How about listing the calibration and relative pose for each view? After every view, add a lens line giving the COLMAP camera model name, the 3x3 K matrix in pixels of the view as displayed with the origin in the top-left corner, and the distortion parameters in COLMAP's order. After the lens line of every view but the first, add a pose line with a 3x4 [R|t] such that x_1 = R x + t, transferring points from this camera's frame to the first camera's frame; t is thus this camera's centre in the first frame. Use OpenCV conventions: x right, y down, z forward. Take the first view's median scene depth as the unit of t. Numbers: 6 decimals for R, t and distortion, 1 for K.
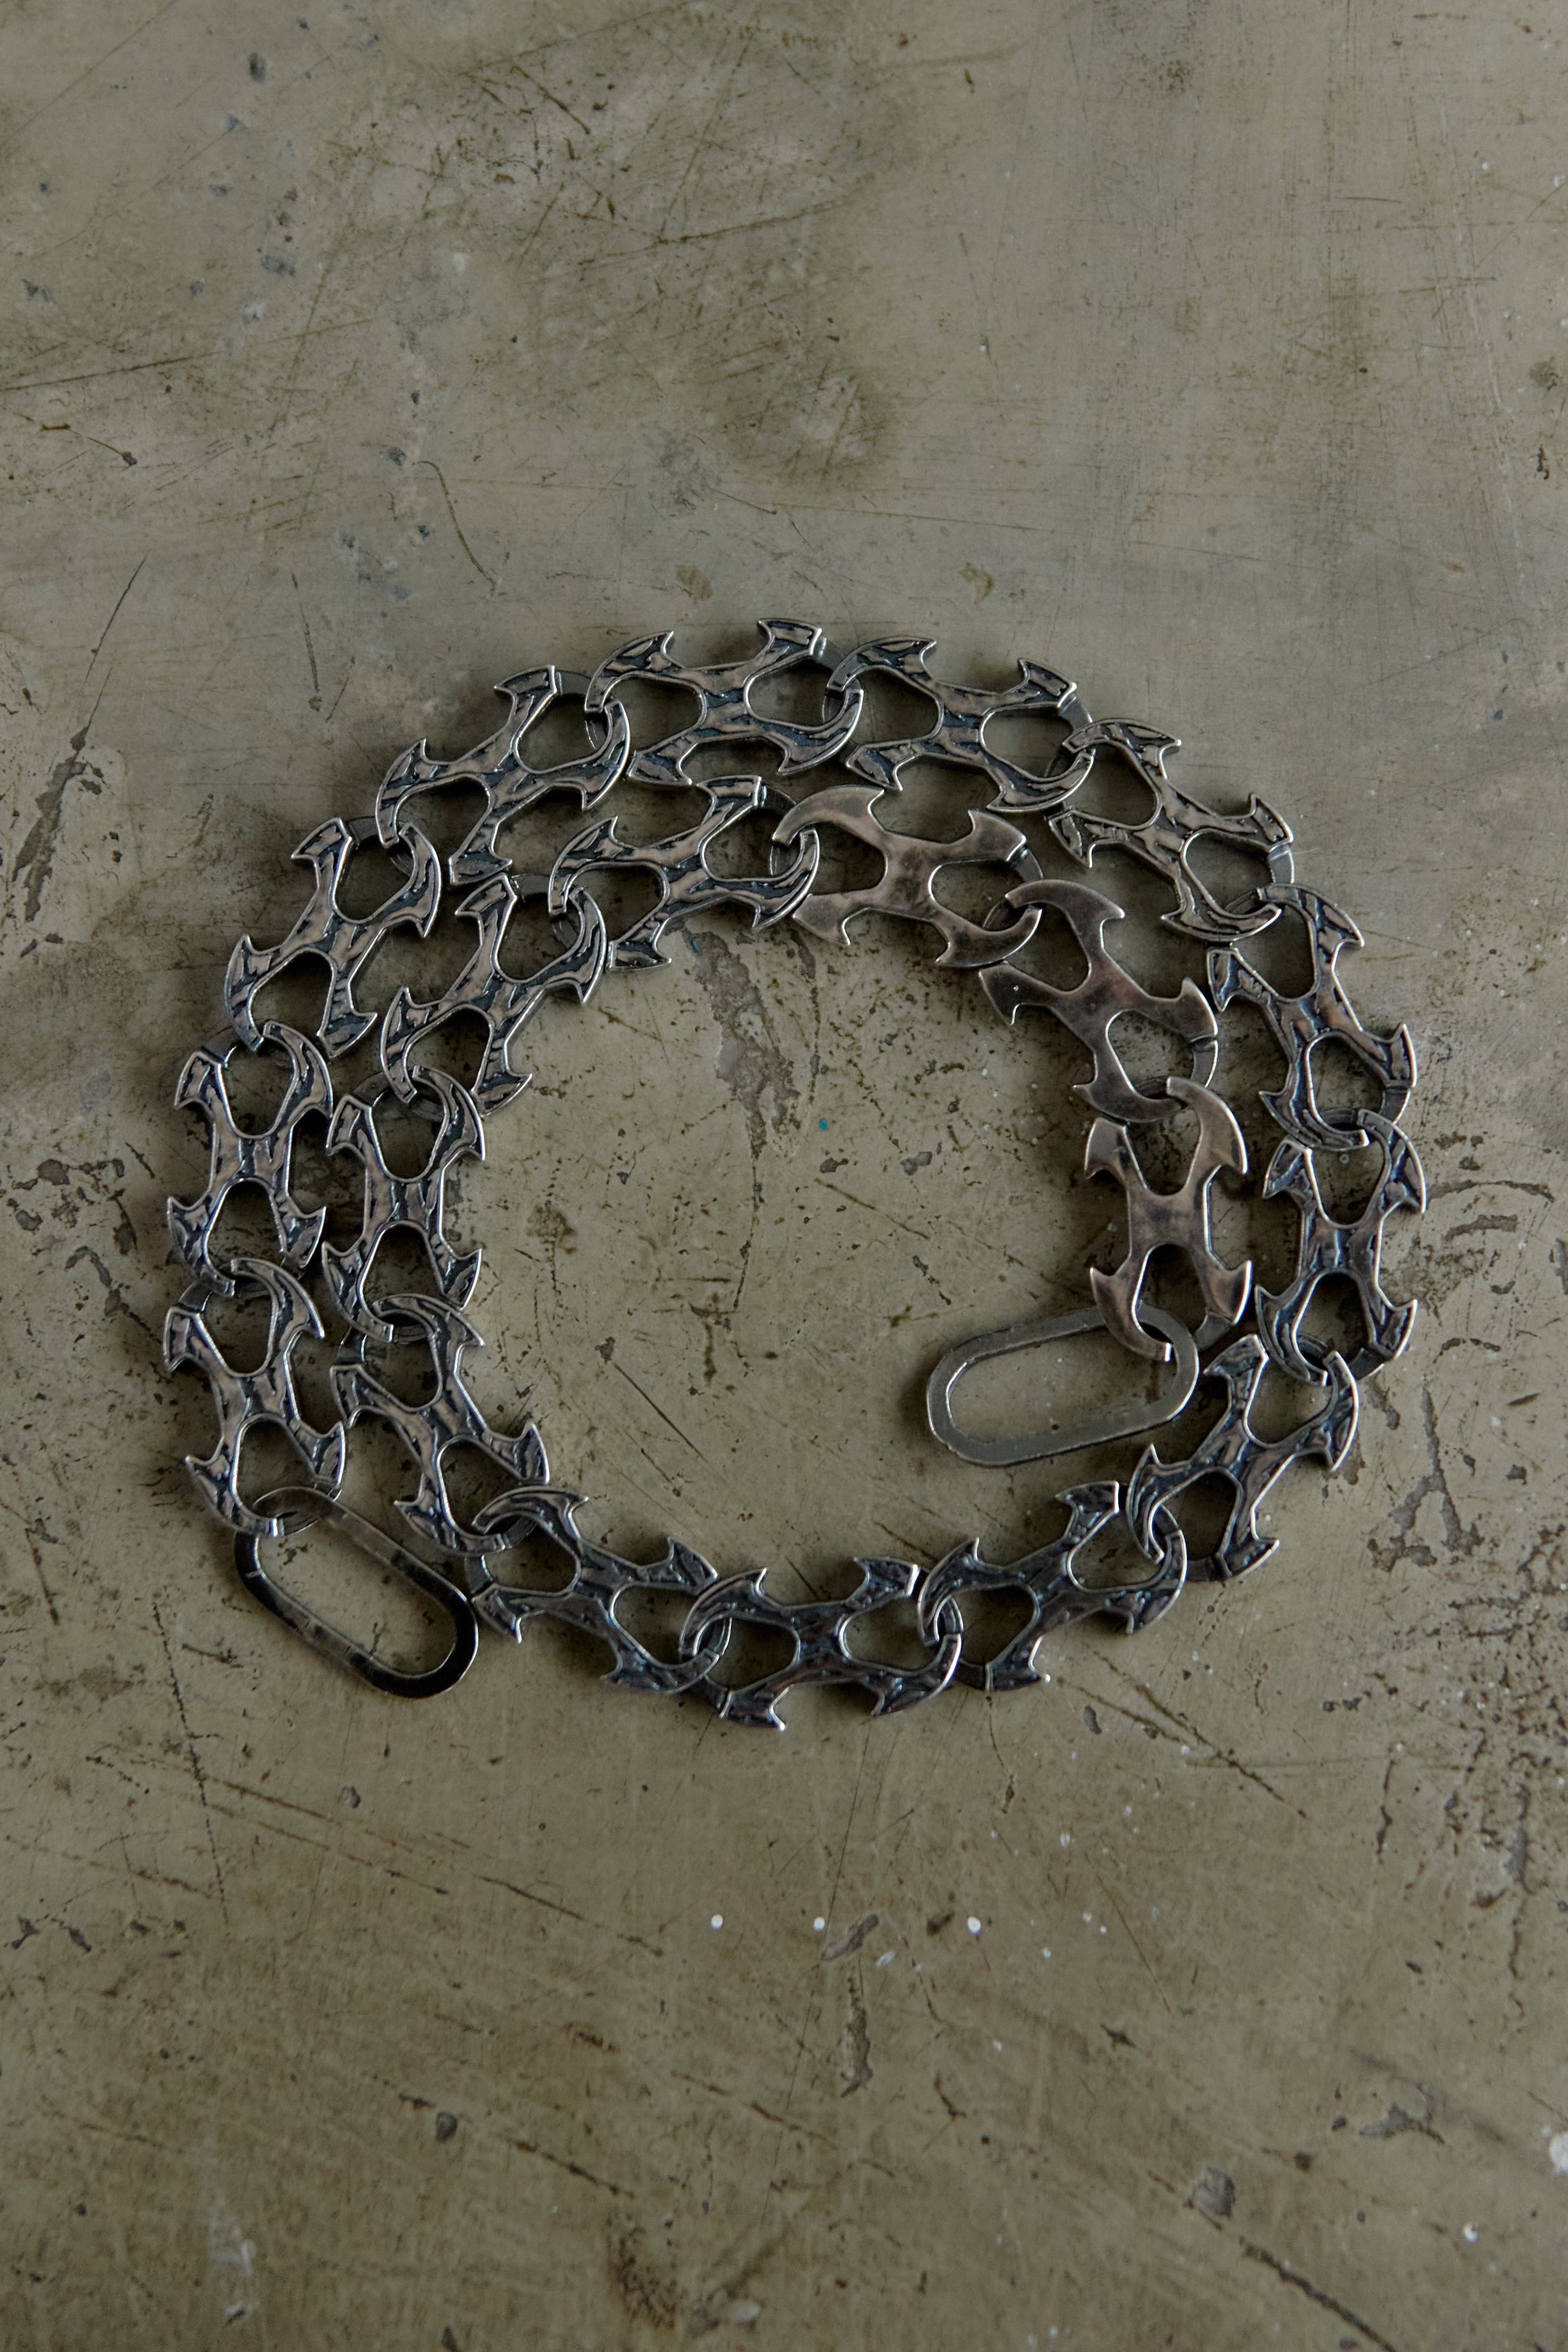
lens RADIAL K [[3245.7, 0, 840.6], [0, 3245.7, 1132.4], [0, 0, 1]] dist [0.001883, 0.073956]
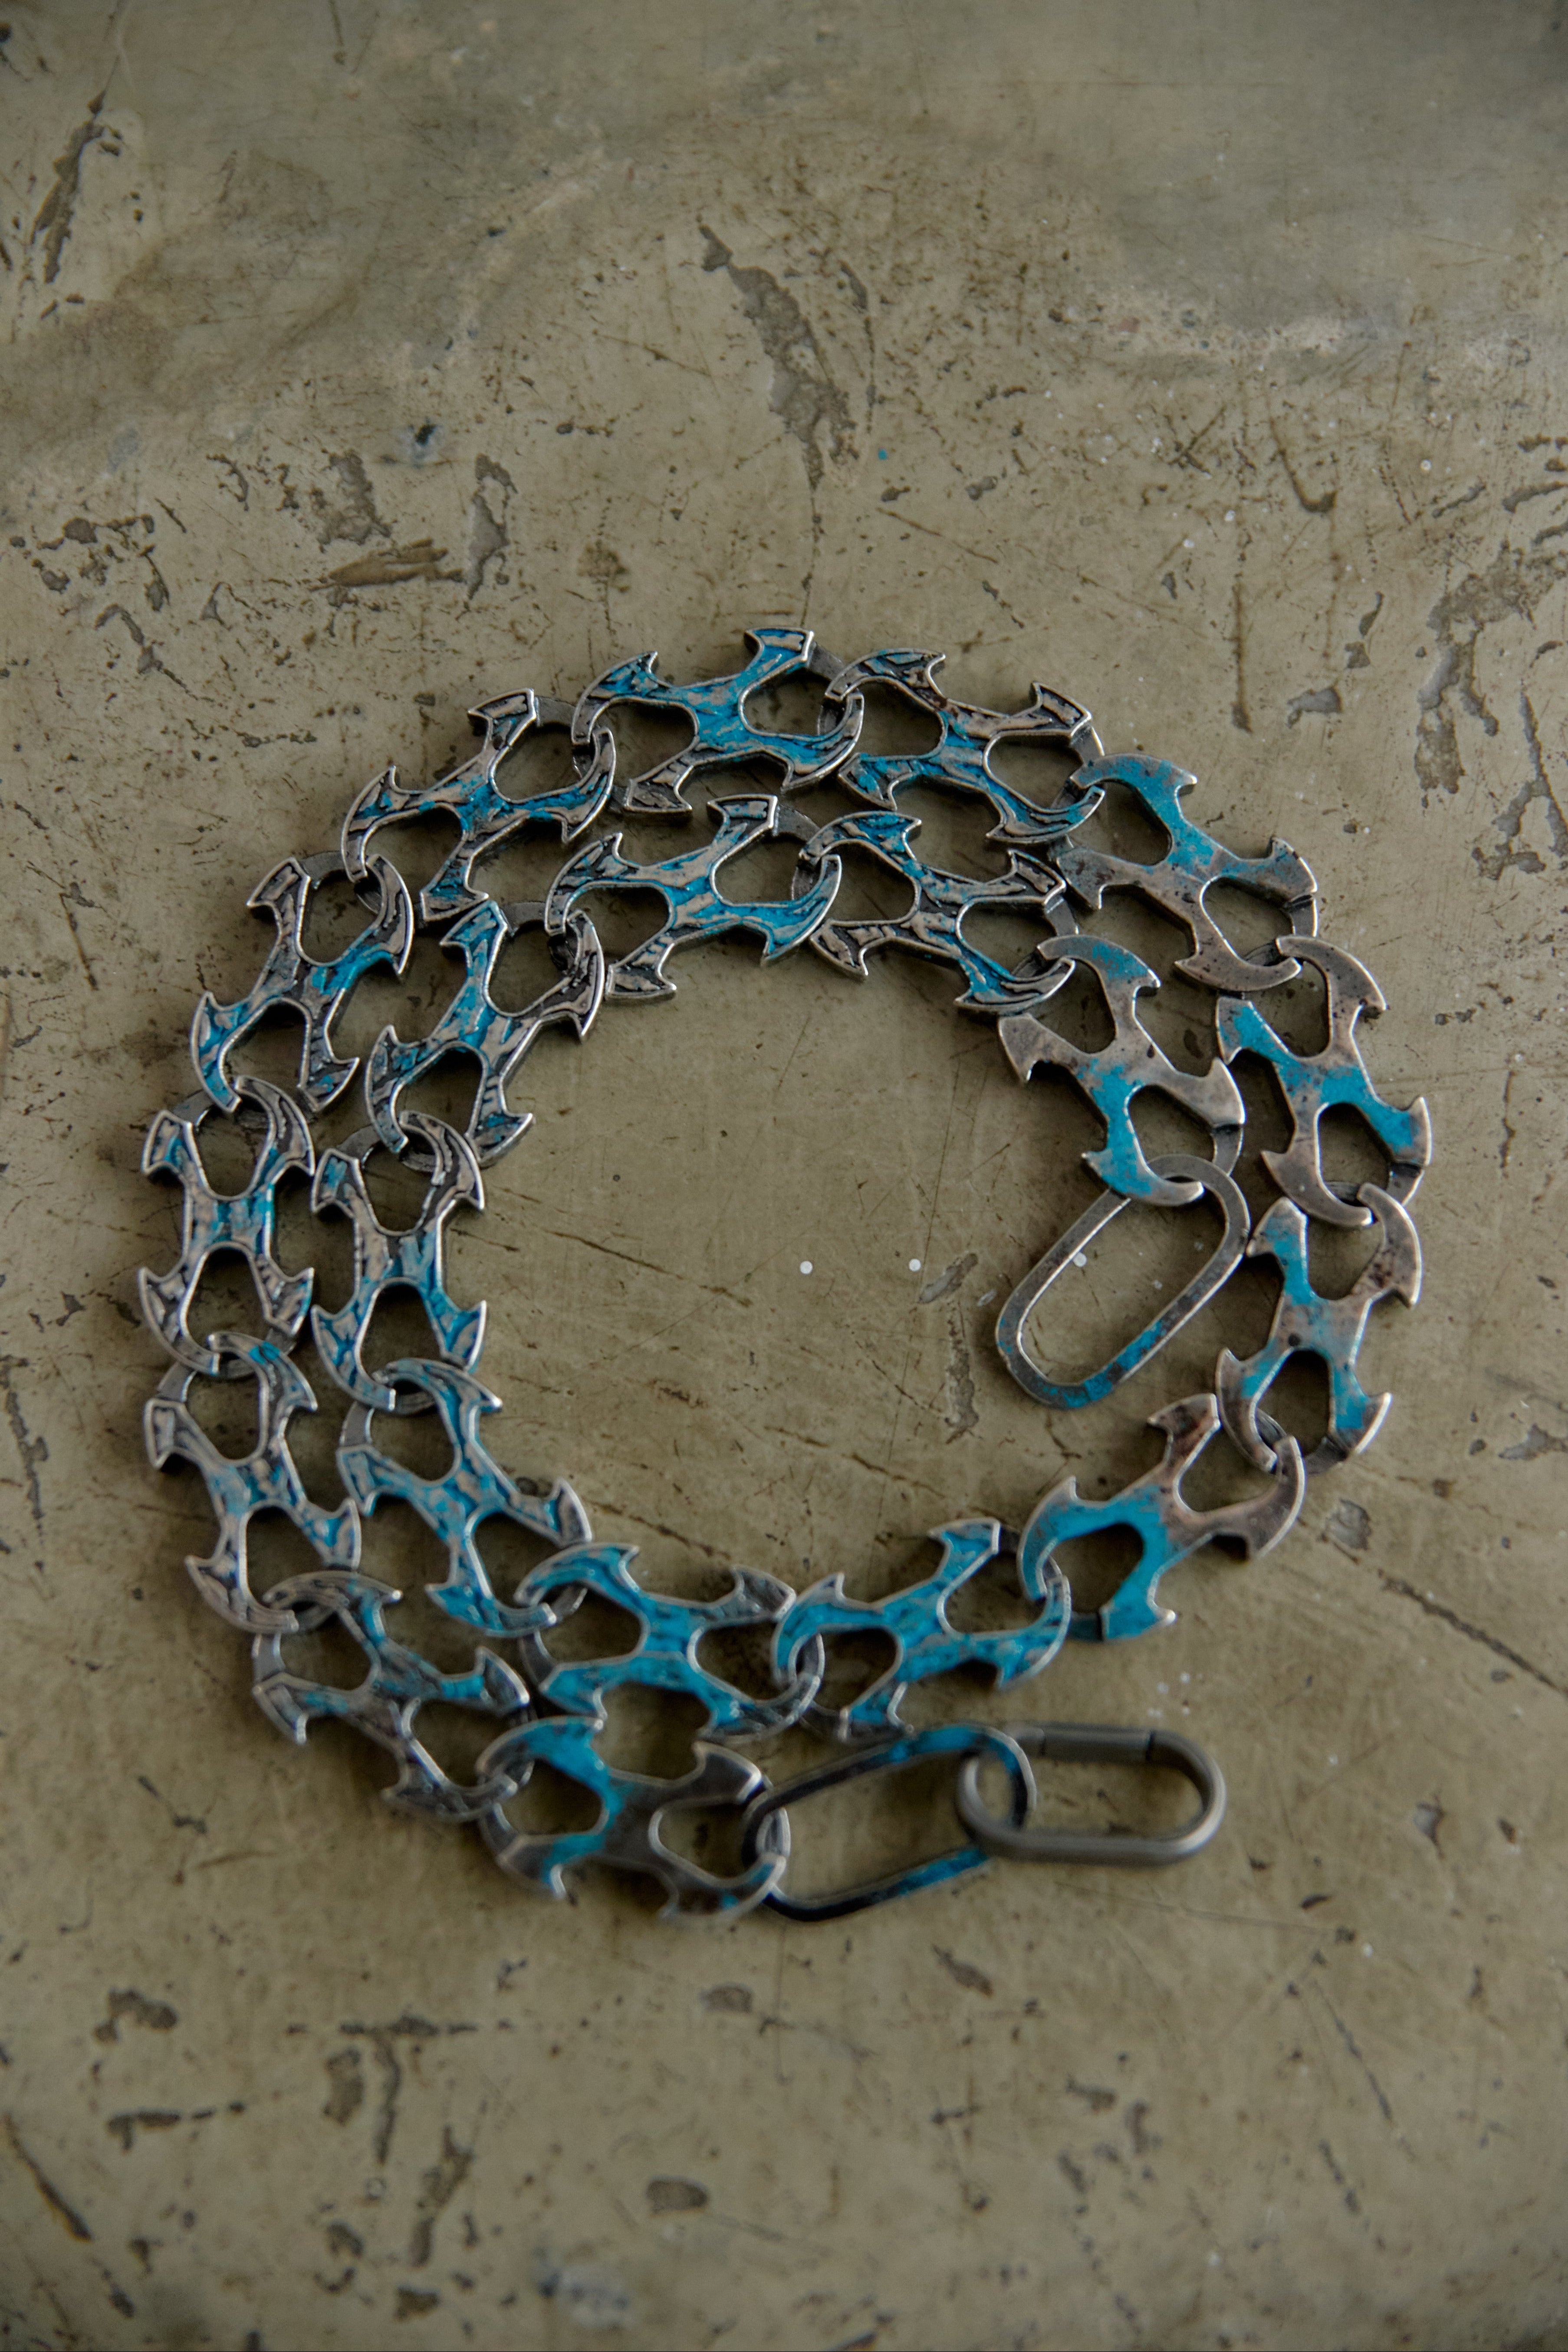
lens RADIAL K [[3163.9, 0, 834.6], [0, 3163.9, 1206.5], [0, 0, 1]] dist [-0.008589, 0.011263]
pose [[0.999140, -0.038620, 0.015087, -0.042402], [0.039593, 0.996716, -0.070637, 0.286908], [-0.012310, 0.071173, 0.997388, 0.083066]]
